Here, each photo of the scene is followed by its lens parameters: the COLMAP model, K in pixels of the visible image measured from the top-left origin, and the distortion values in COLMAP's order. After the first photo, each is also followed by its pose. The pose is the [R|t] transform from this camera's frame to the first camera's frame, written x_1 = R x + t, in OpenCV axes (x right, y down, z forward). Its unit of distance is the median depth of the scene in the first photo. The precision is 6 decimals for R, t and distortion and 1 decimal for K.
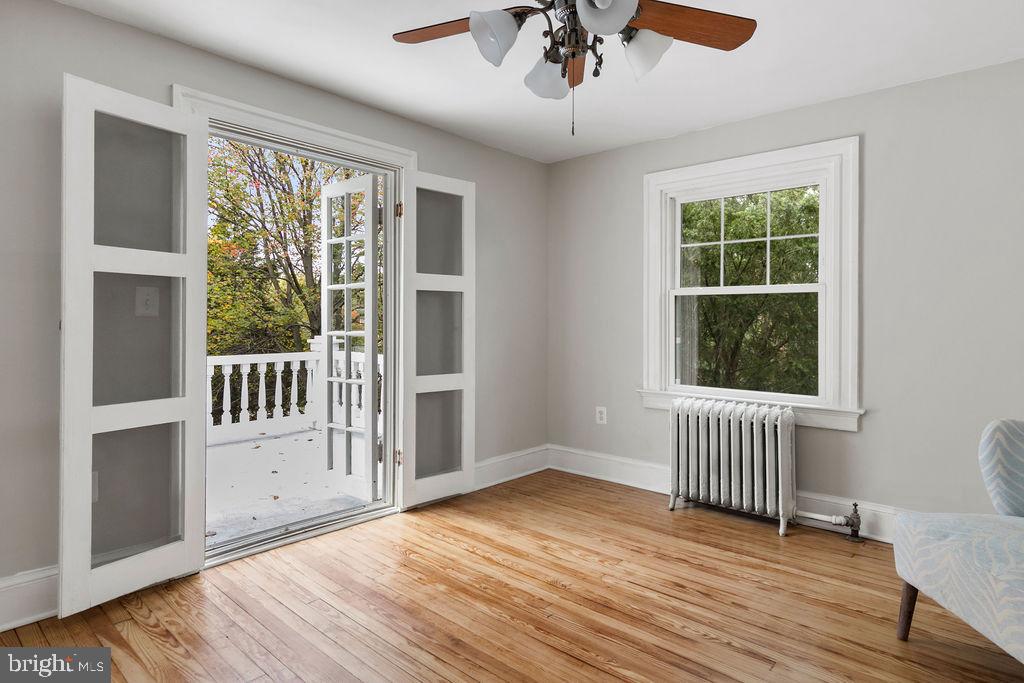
lens RADIAL K [[580.0, 0, 511.2], [0, 580.0, 317.2], [0, 0, 1]] dist [-0.000356, 0.000019]
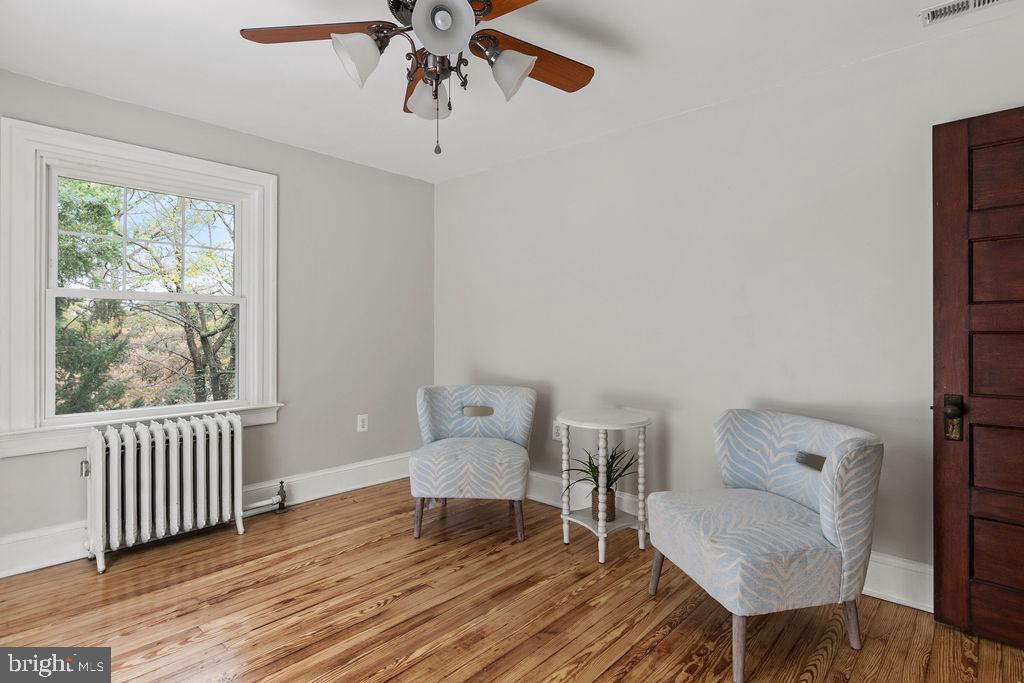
lens RADIAL K [[525.5, 0, 511.2], [0, 525.5, 328.4], [0, 0, 1]] dist [0.000423, 0.000126]
pose [[0.016230, -0.002953, 0.999864, -0.552446], [-0.004082, 0.999987, 0.003019, -0.002813], [-0.999860, -0.004131, 0.016218, 0.568538]]
